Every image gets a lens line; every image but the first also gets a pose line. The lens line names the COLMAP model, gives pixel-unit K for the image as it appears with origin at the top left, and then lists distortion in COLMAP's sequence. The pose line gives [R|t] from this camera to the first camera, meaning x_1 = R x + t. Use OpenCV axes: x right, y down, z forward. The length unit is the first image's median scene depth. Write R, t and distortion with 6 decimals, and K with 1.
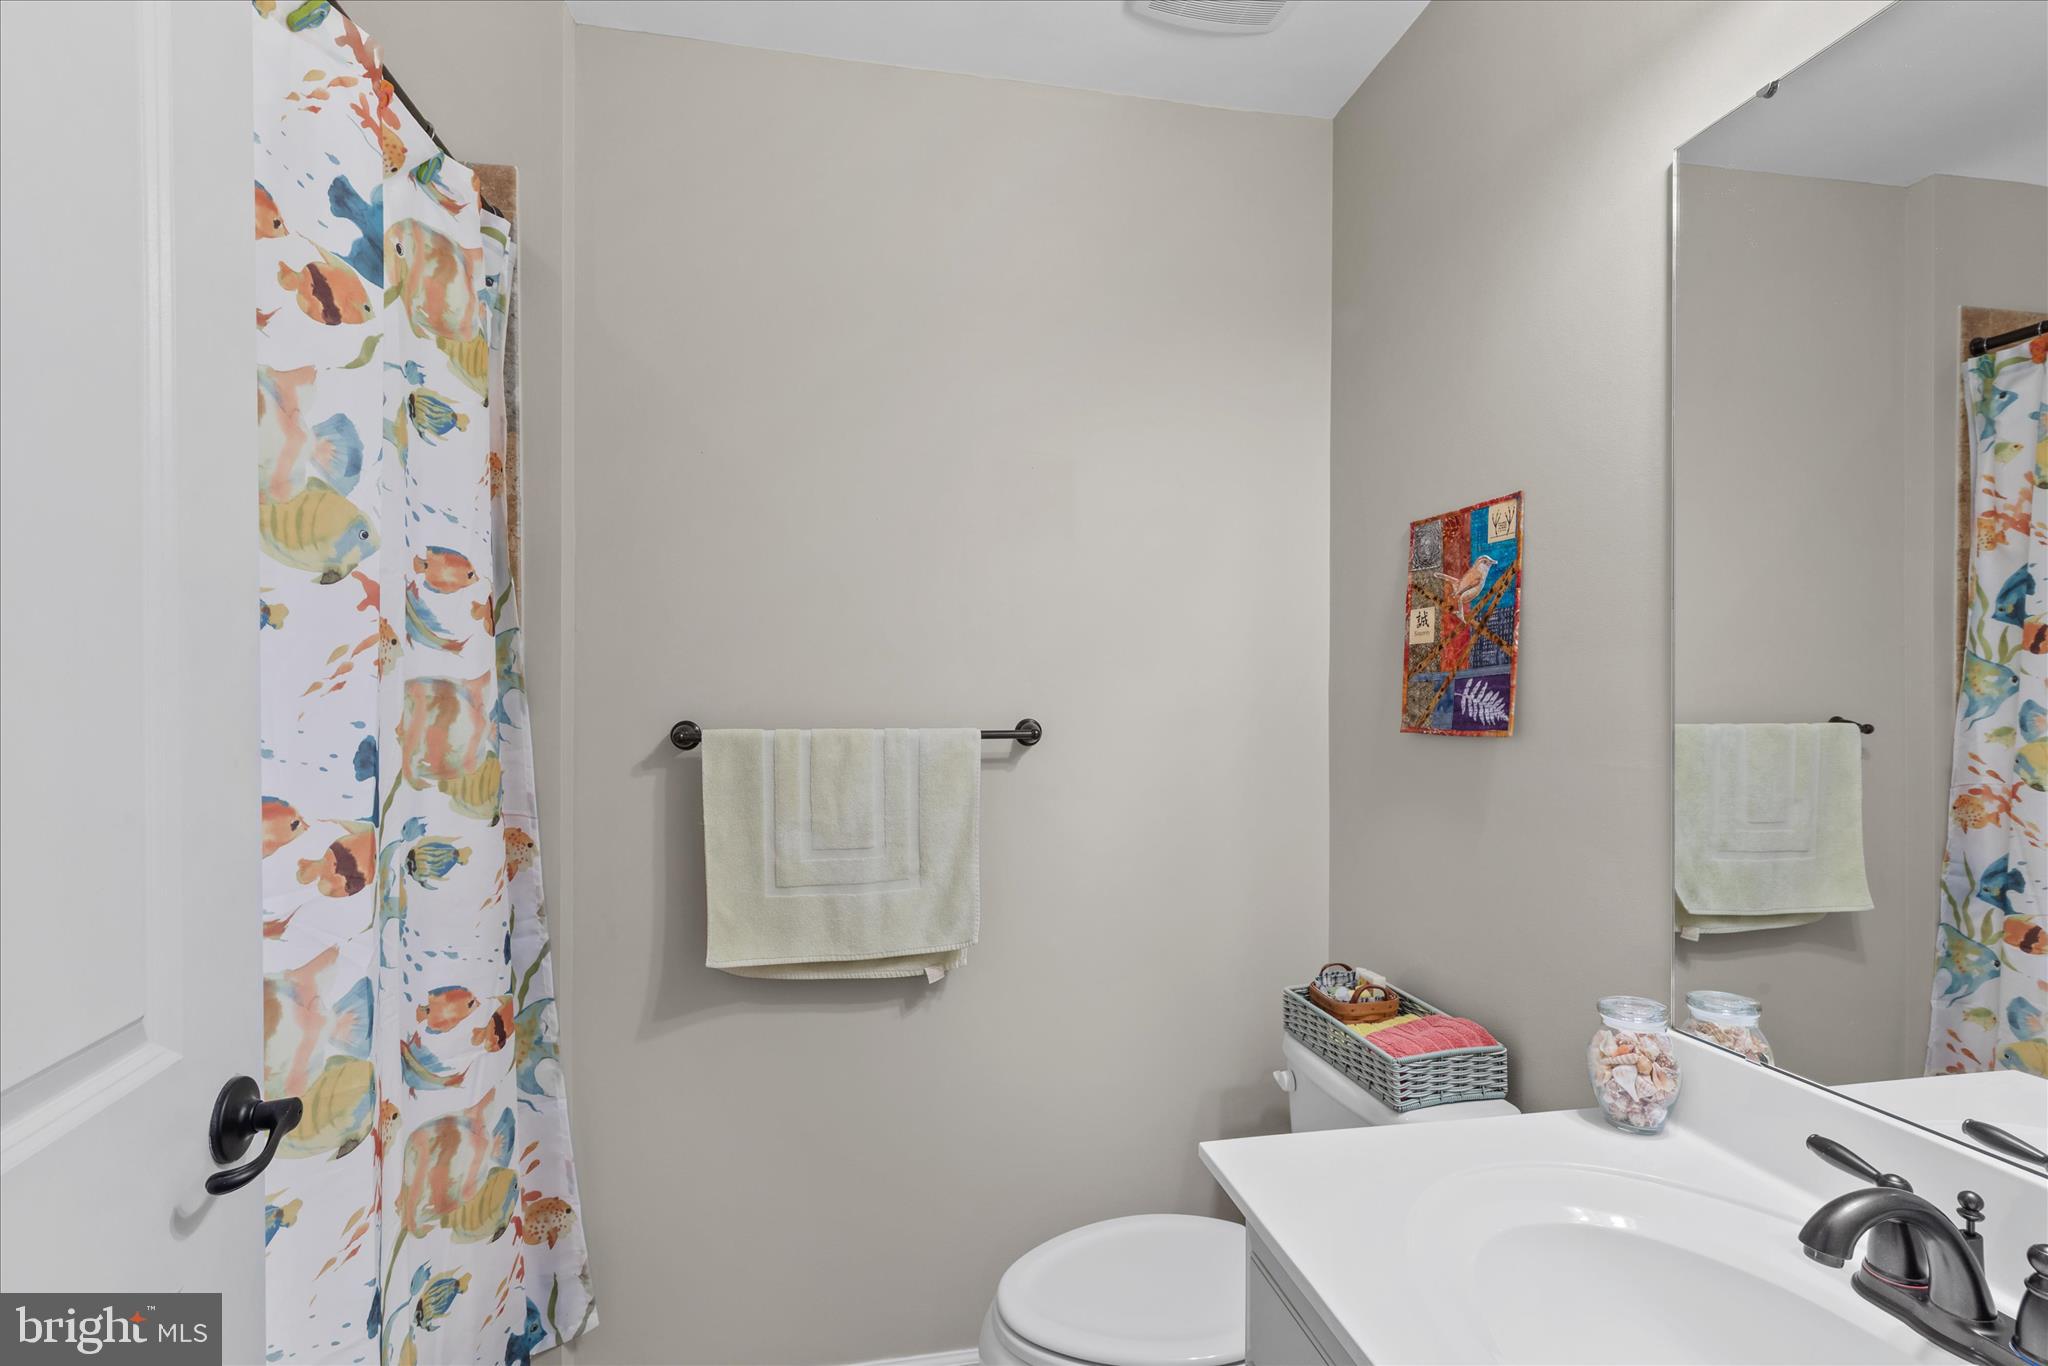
lens RADIAL K [[940.5, 0, 1015.7], [0, 940.5, 703.2], [0, 0, 1]] dist [0.009188, -0.000544]
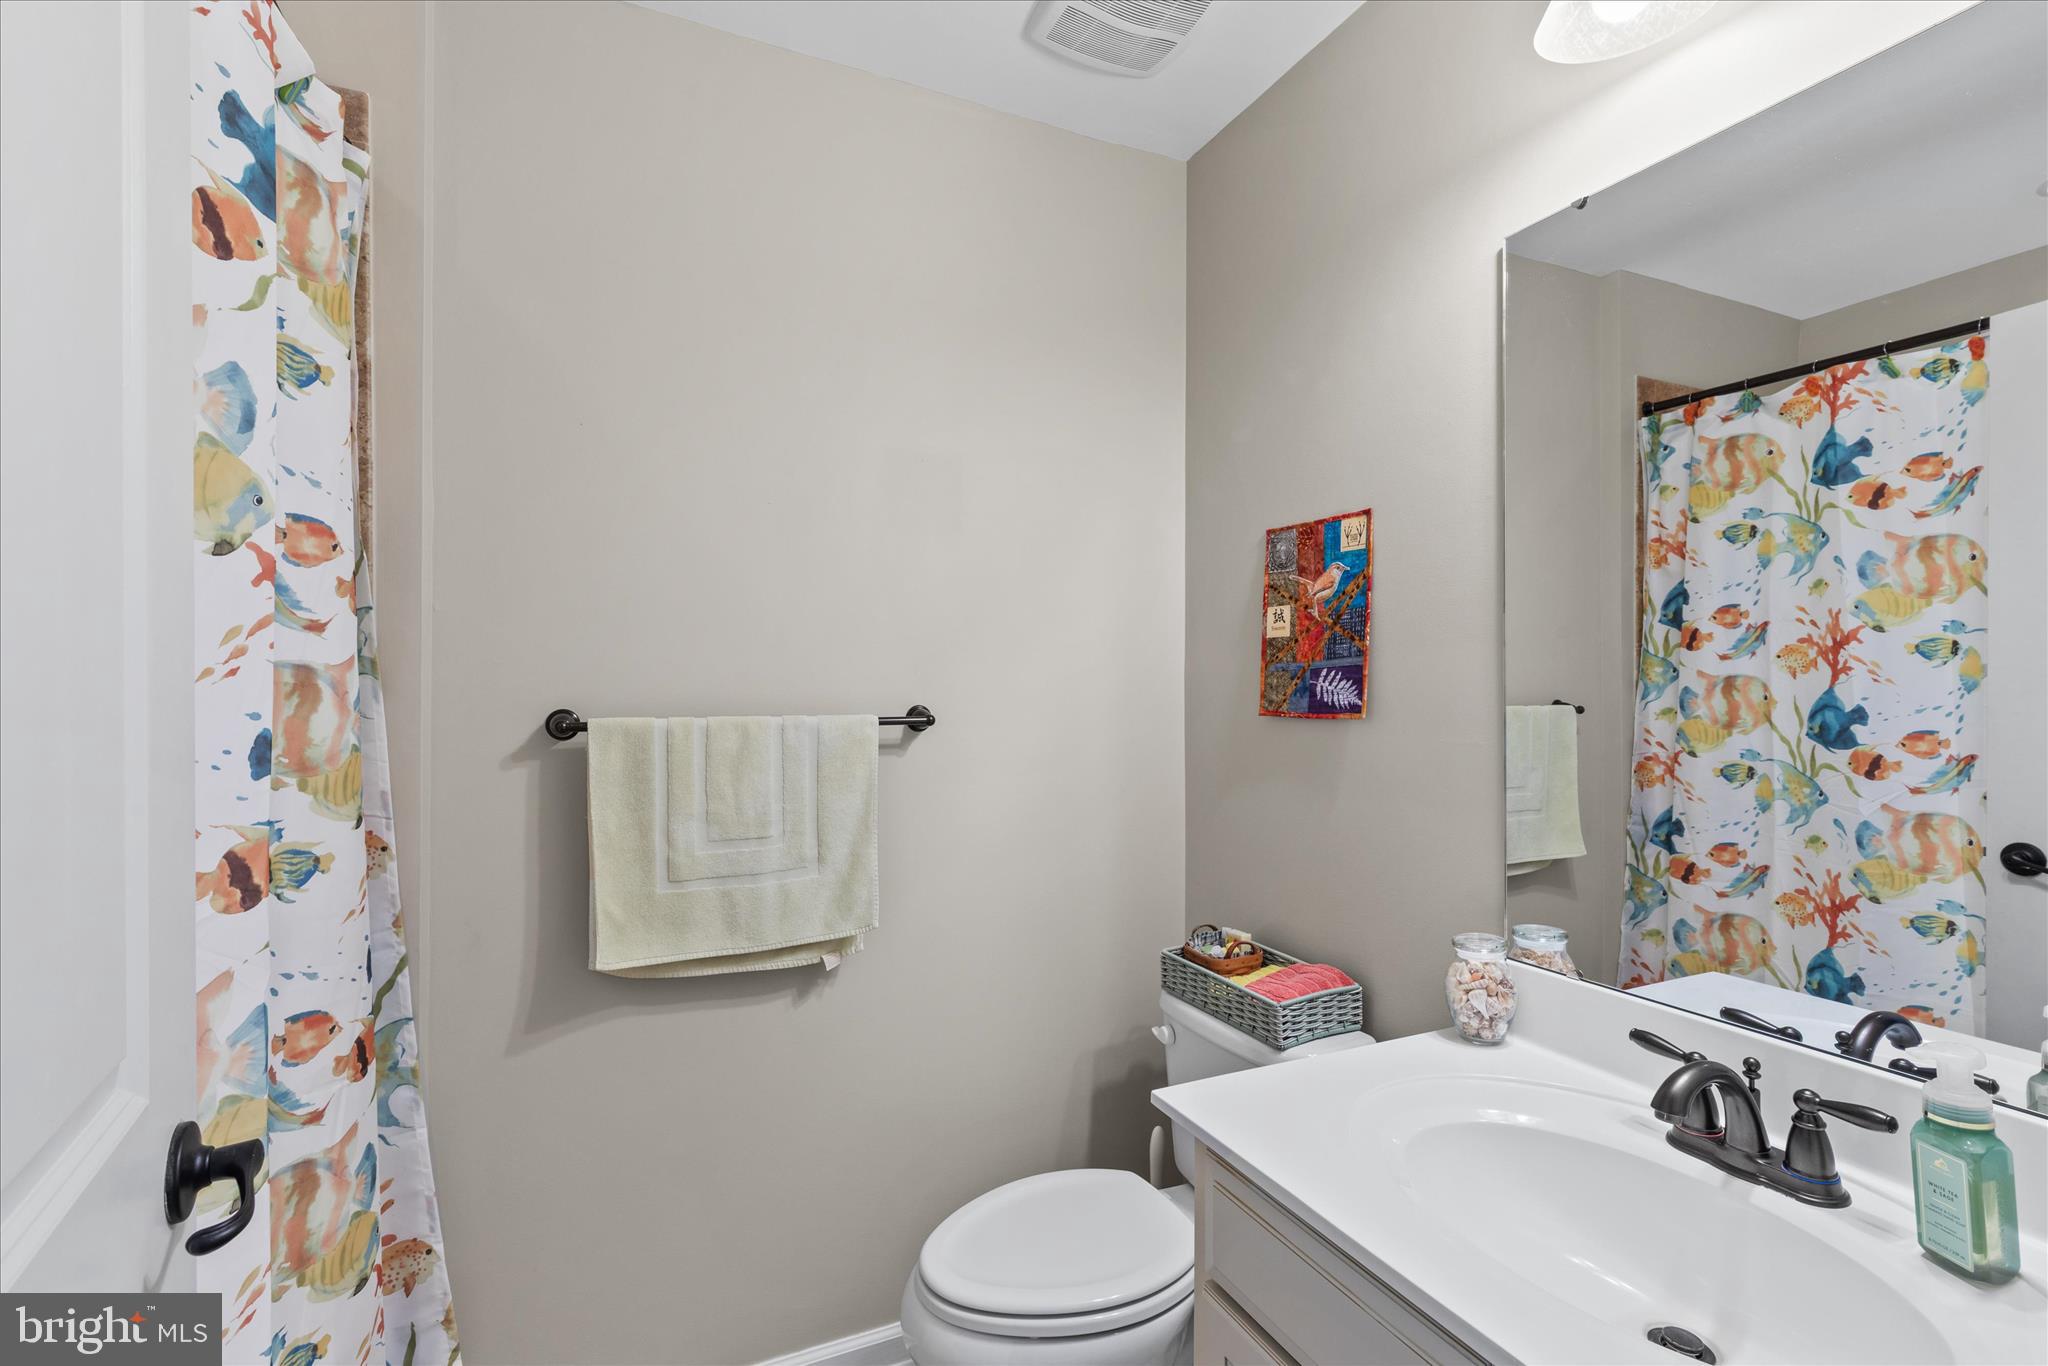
lens RADIAL K [[931.5, 0, 1024.0], [0, 931.5, 683.0], [0, 0, 1]] dist [0.009936, -0.001024]
pose [[0.969836, 0.000824, 0.243758, -0.155281], [0.000637, 0.999982, -0.005915, -0.001865], [-0.243759, 0.005891, 0.969818, -0.014985]]
